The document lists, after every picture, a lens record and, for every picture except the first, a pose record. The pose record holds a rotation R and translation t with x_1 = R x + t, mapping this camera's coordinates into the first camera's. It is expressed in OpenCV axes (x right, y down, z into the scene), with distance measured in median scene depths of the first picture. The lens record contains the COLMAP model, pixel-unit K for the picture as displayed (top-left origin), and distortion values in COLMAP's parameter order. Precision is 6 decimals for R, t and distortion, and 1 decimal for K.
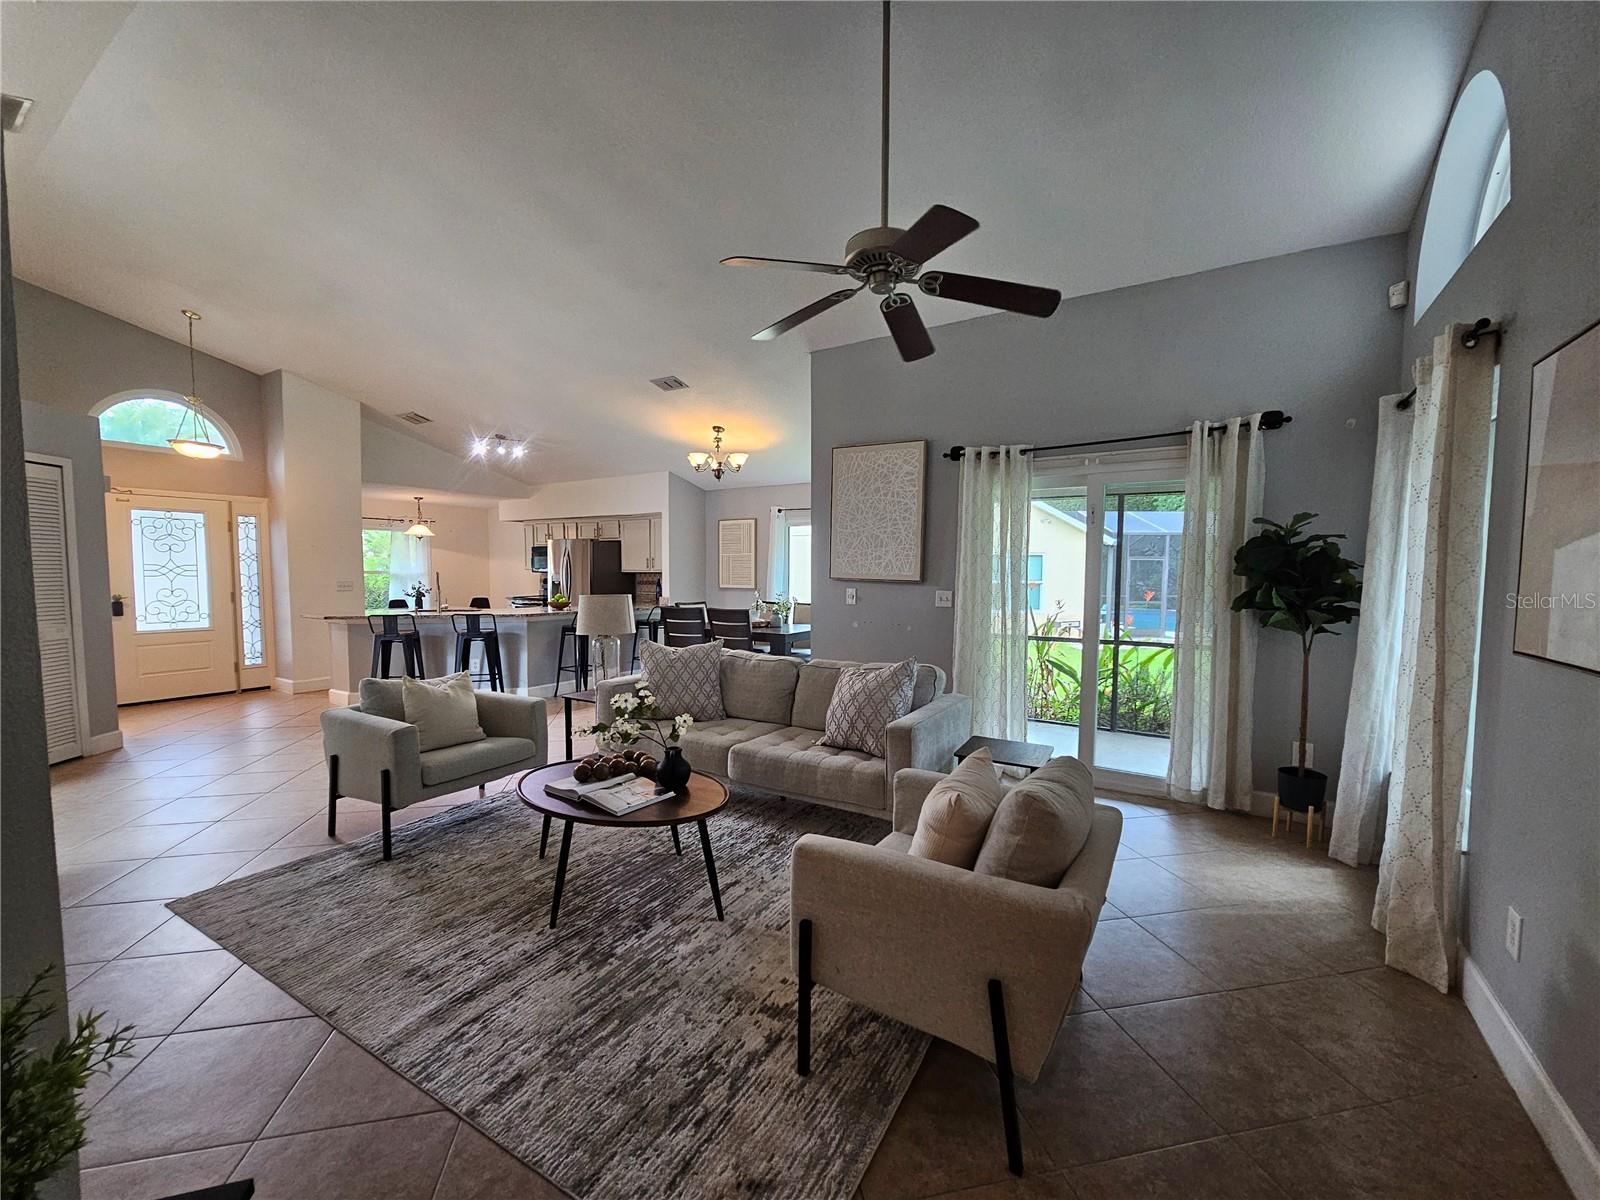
lens RADIAL K [[656.7, 0, 801.9], [0, 656.7, 607.9], [0, 0, 1]] dist [-0.001310, 0.000302]
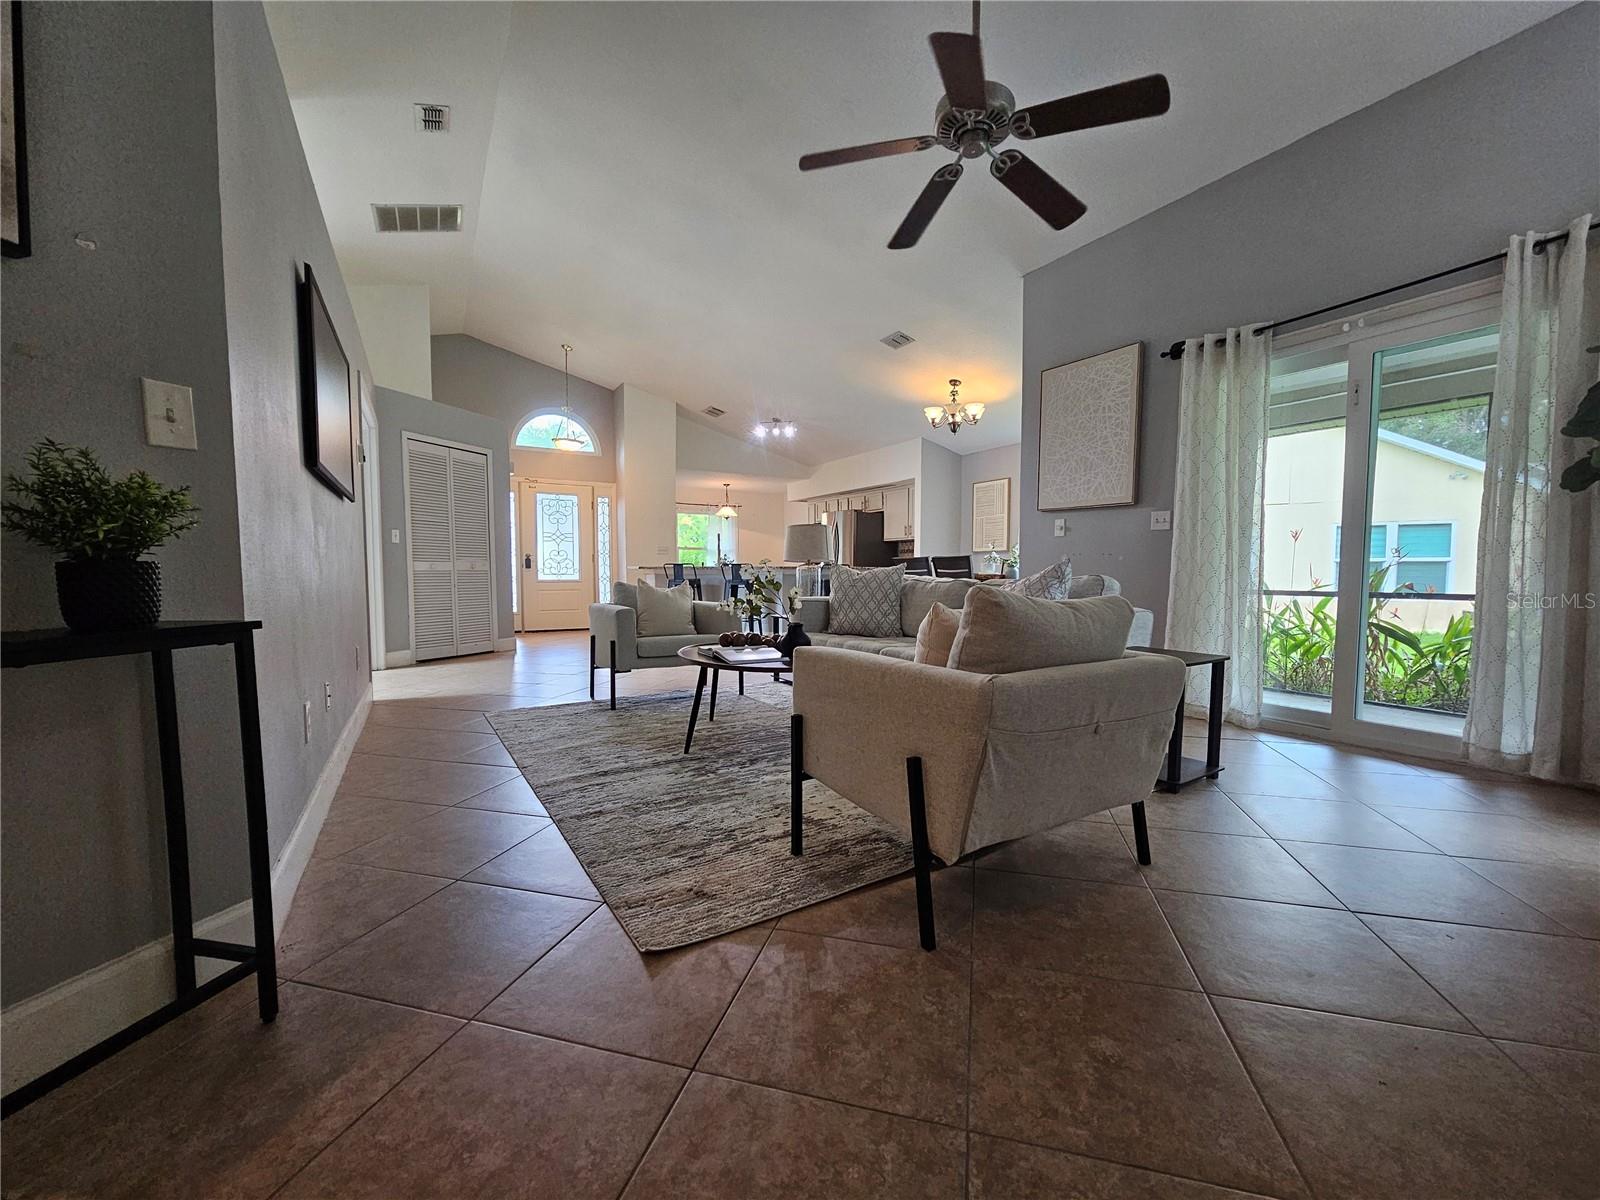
lens RADIAL K [[656.7, 0, 804.1], [0, 656.7, 608.4], [0, 0, 1]] dist [-0.001310, 0.000302]
pose [[0.889275, 0.021062, -0.456887, 0.191549], [-0.022749, 0.999740, 0.001809, 0.109321], [0.456807, 0.008785, 0.889523, 0.006690]]
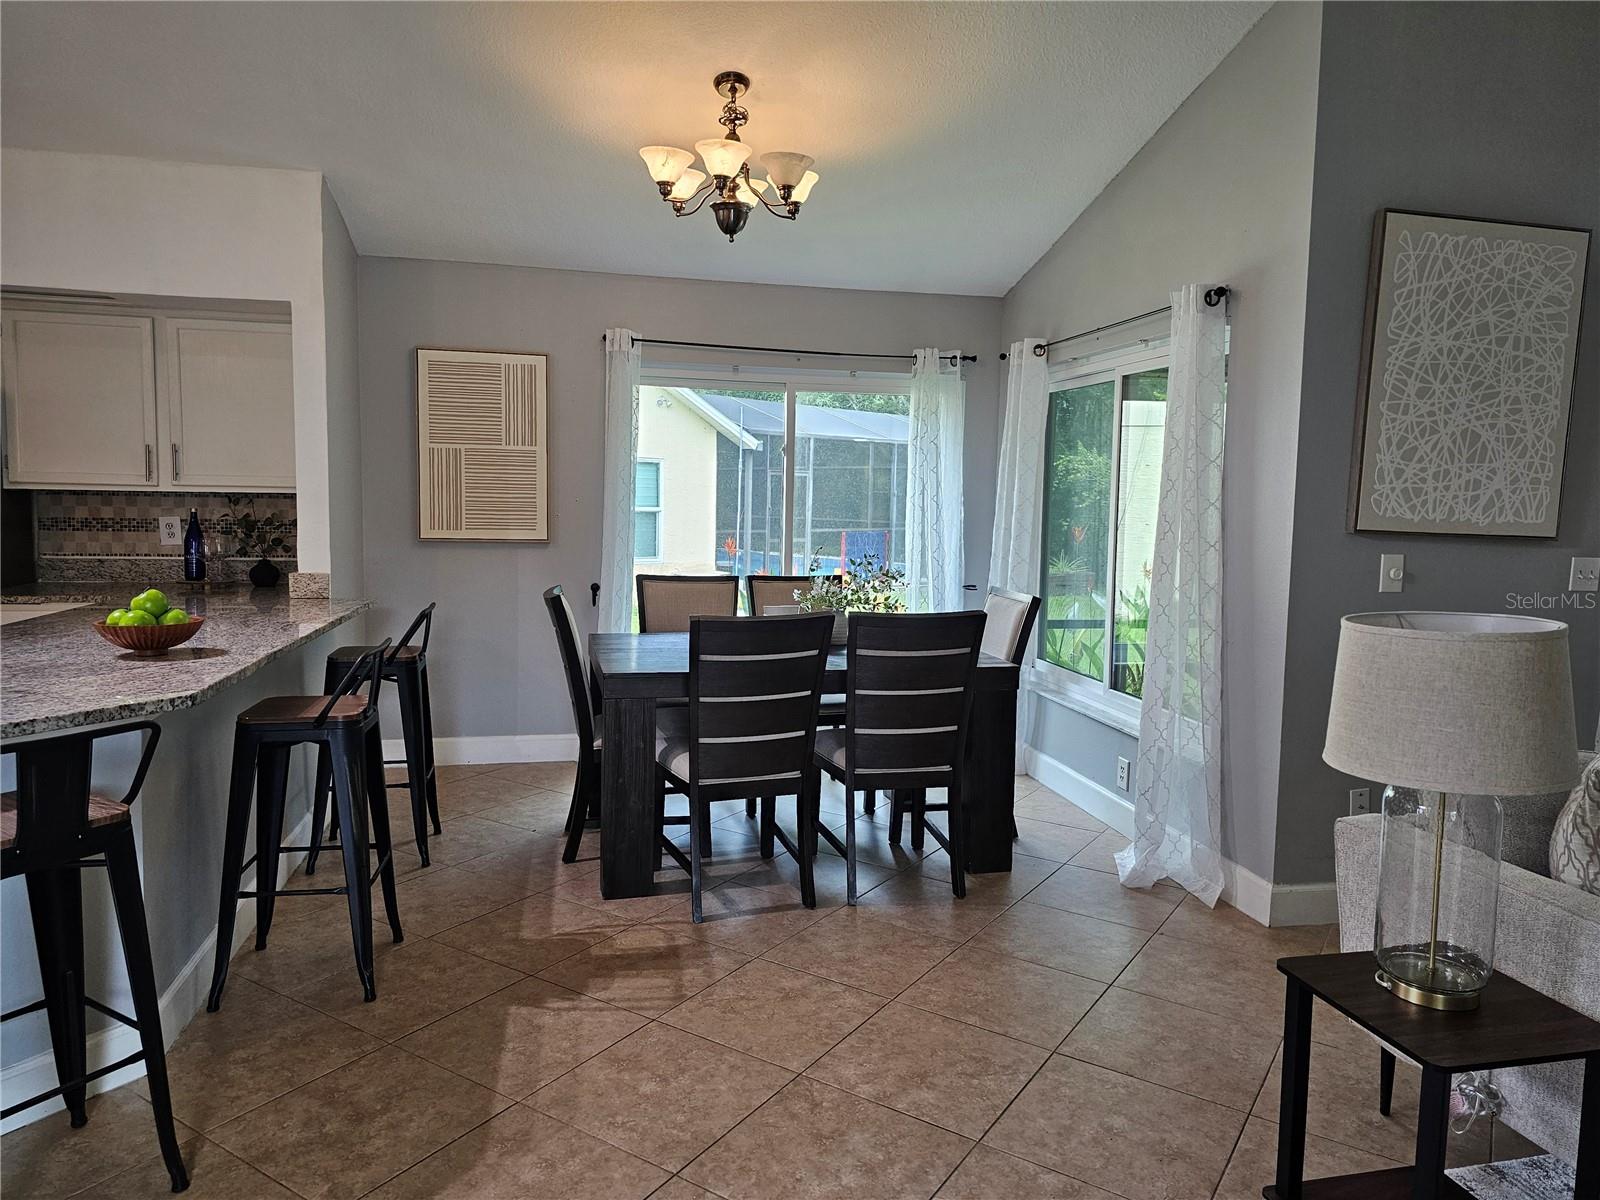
lens RADIAL K [[1064.5, 0, 807.9], [0, 1064.5, 586.9], [0, 0, 1]] dist [0.039118, -0.027200]
pose [[0.706625, -0.052239, 0.705657, -0.726365], [0.022260, 0.998419, 0.051621, -0.056660], [-0.707238, -0.020768, 0.706670, 0.823344]]
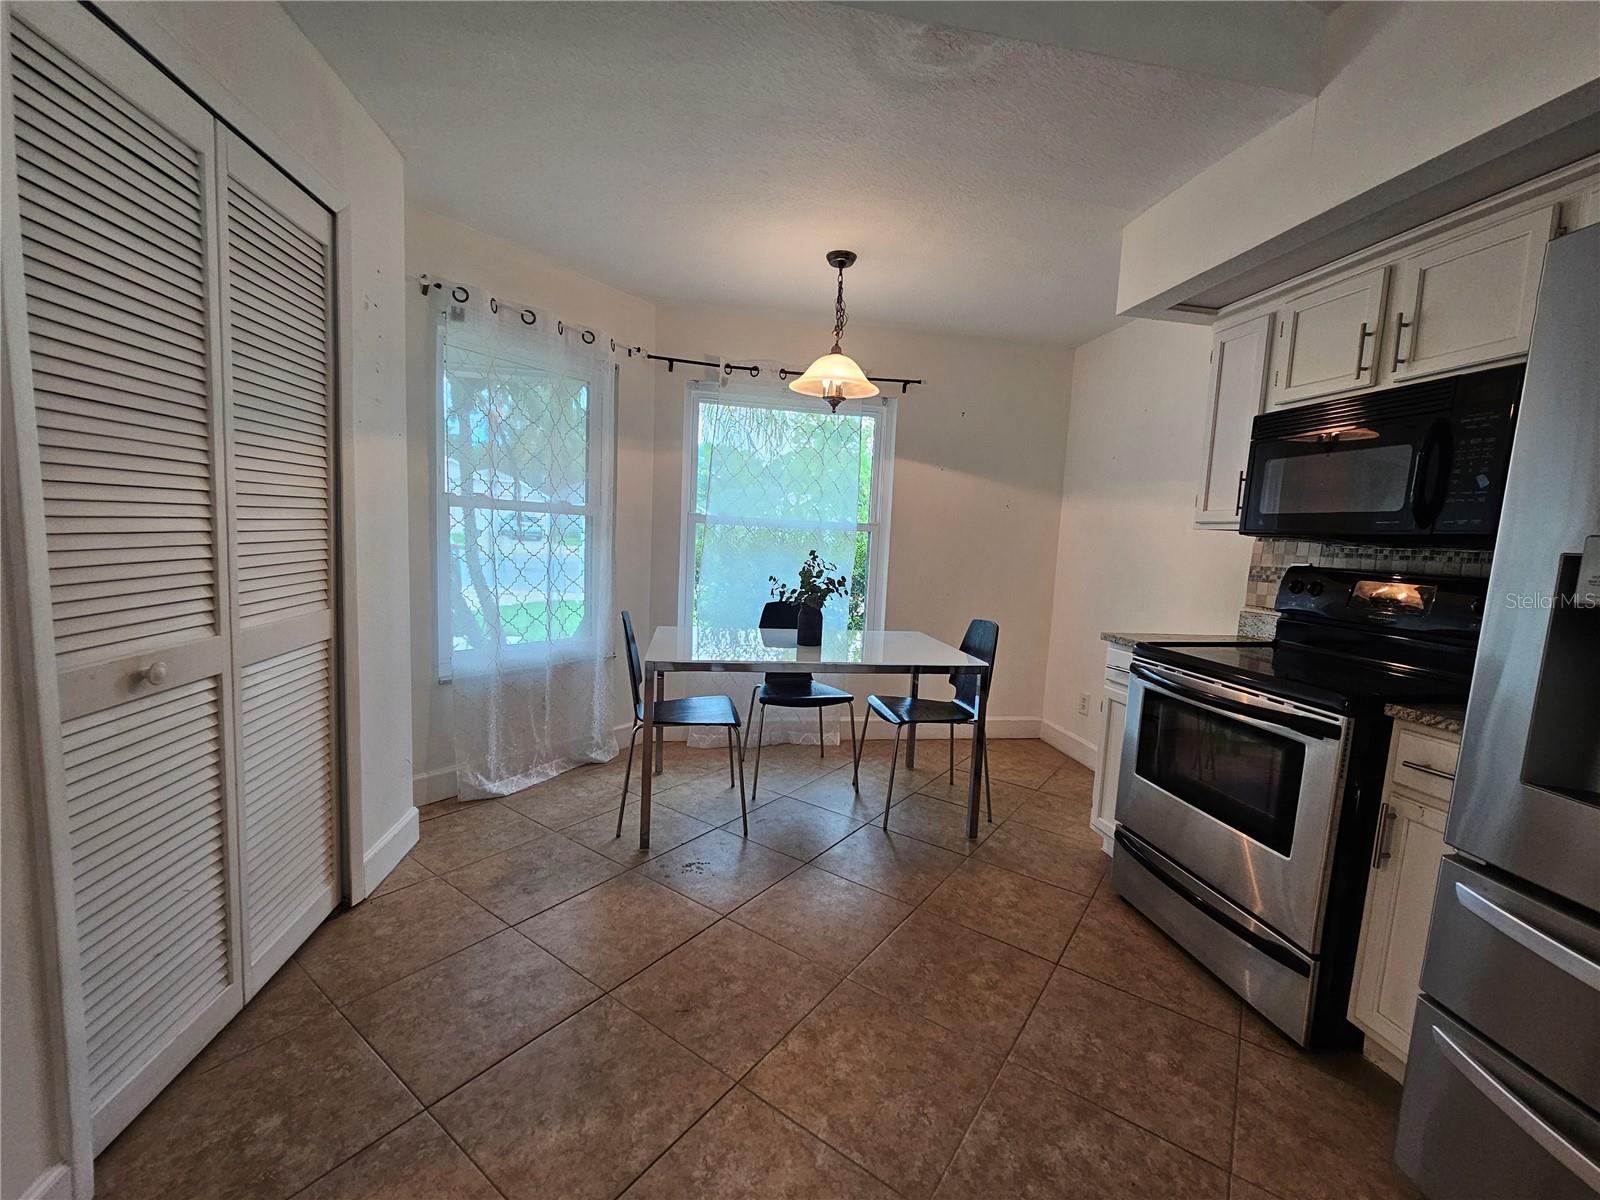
lens RADIAL K [[656.7, 0, 806.2], [0, 656.7, 606.9], [0, 0, 1]] dist [-0.001310, 0.000302]
pose [[0.675717, 0.106821, -0.729380, -0.770844], [-0.086156, 0.994108, 0.065774, -0.072772], [0.732109, 0.018396, 0.680939, 1.656780]]
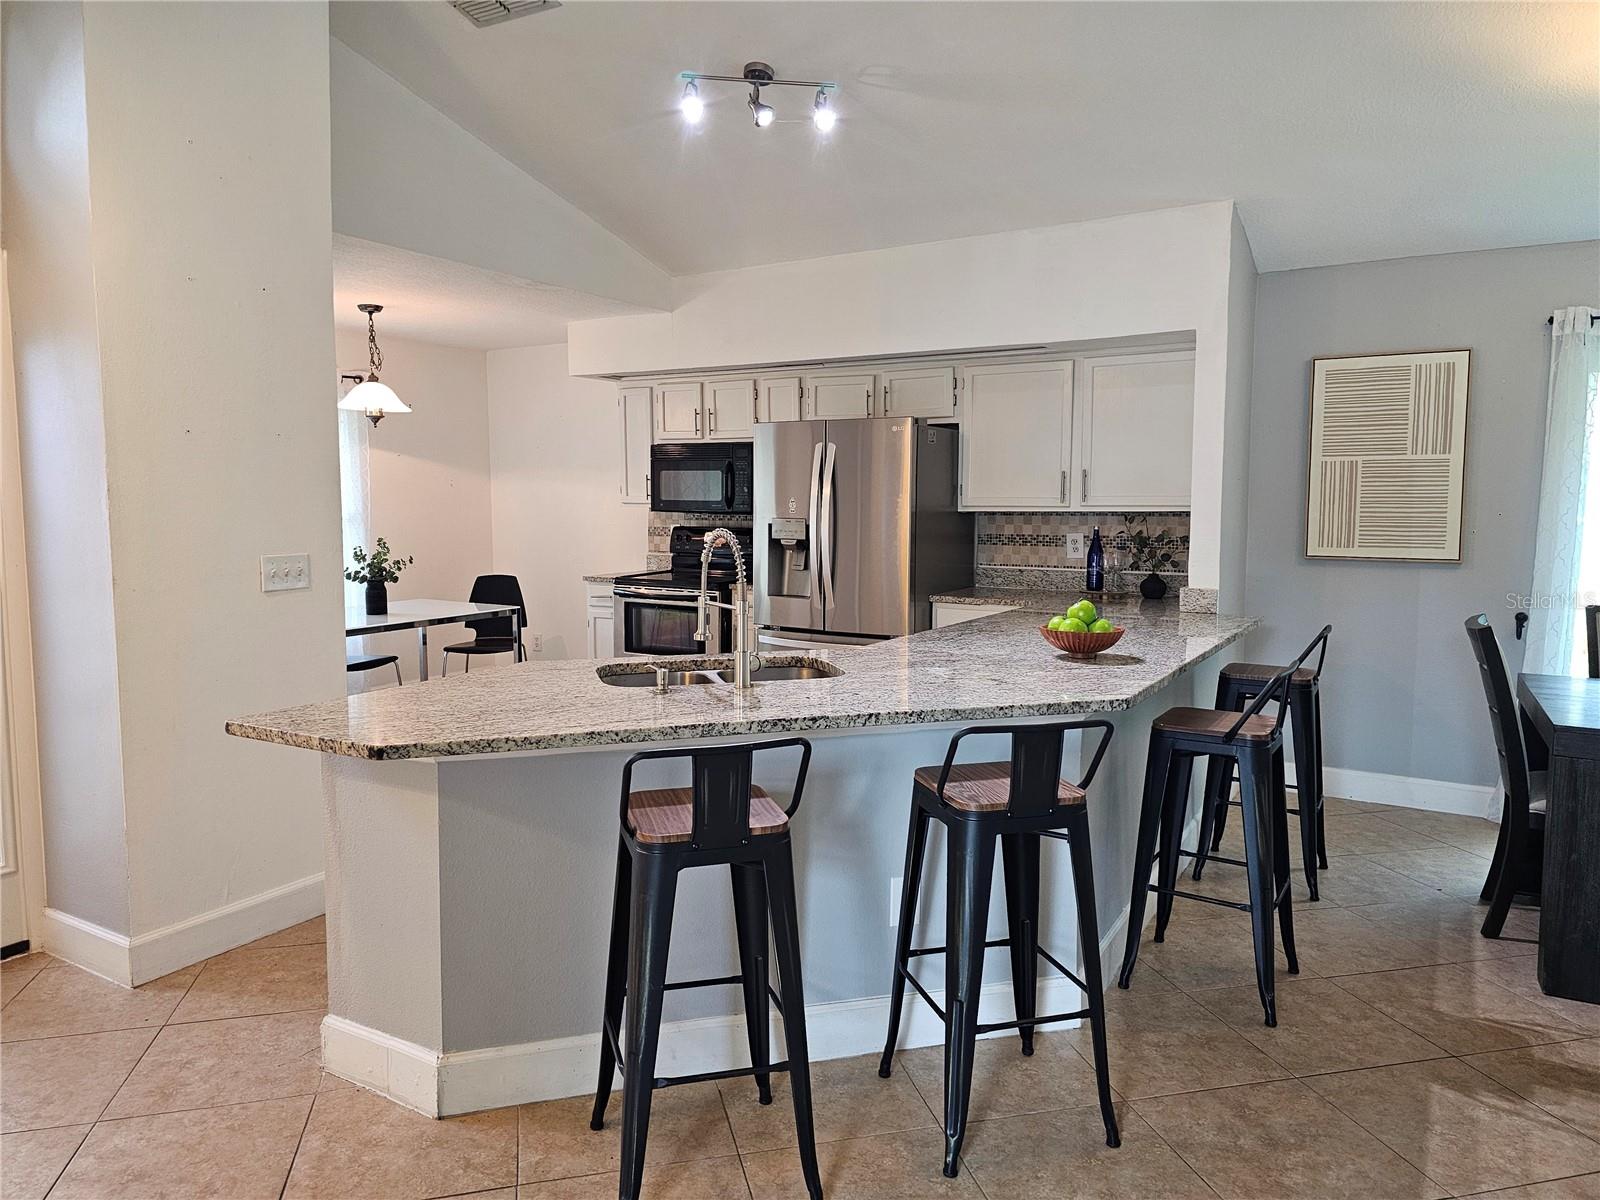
lens RADIAL K [[1064.5, 0, 788.8], [0, 1064.5, 576.6], [0, 0, 1]] dist [0.039118, -0.027200]
pose [[0.999748, -0.007236, 0.021262, -0.764445], [0.006822, 0.999788, 0.019446, -0.061983], [-0.021398, -0.019296, 0.999585, 0.832009]]
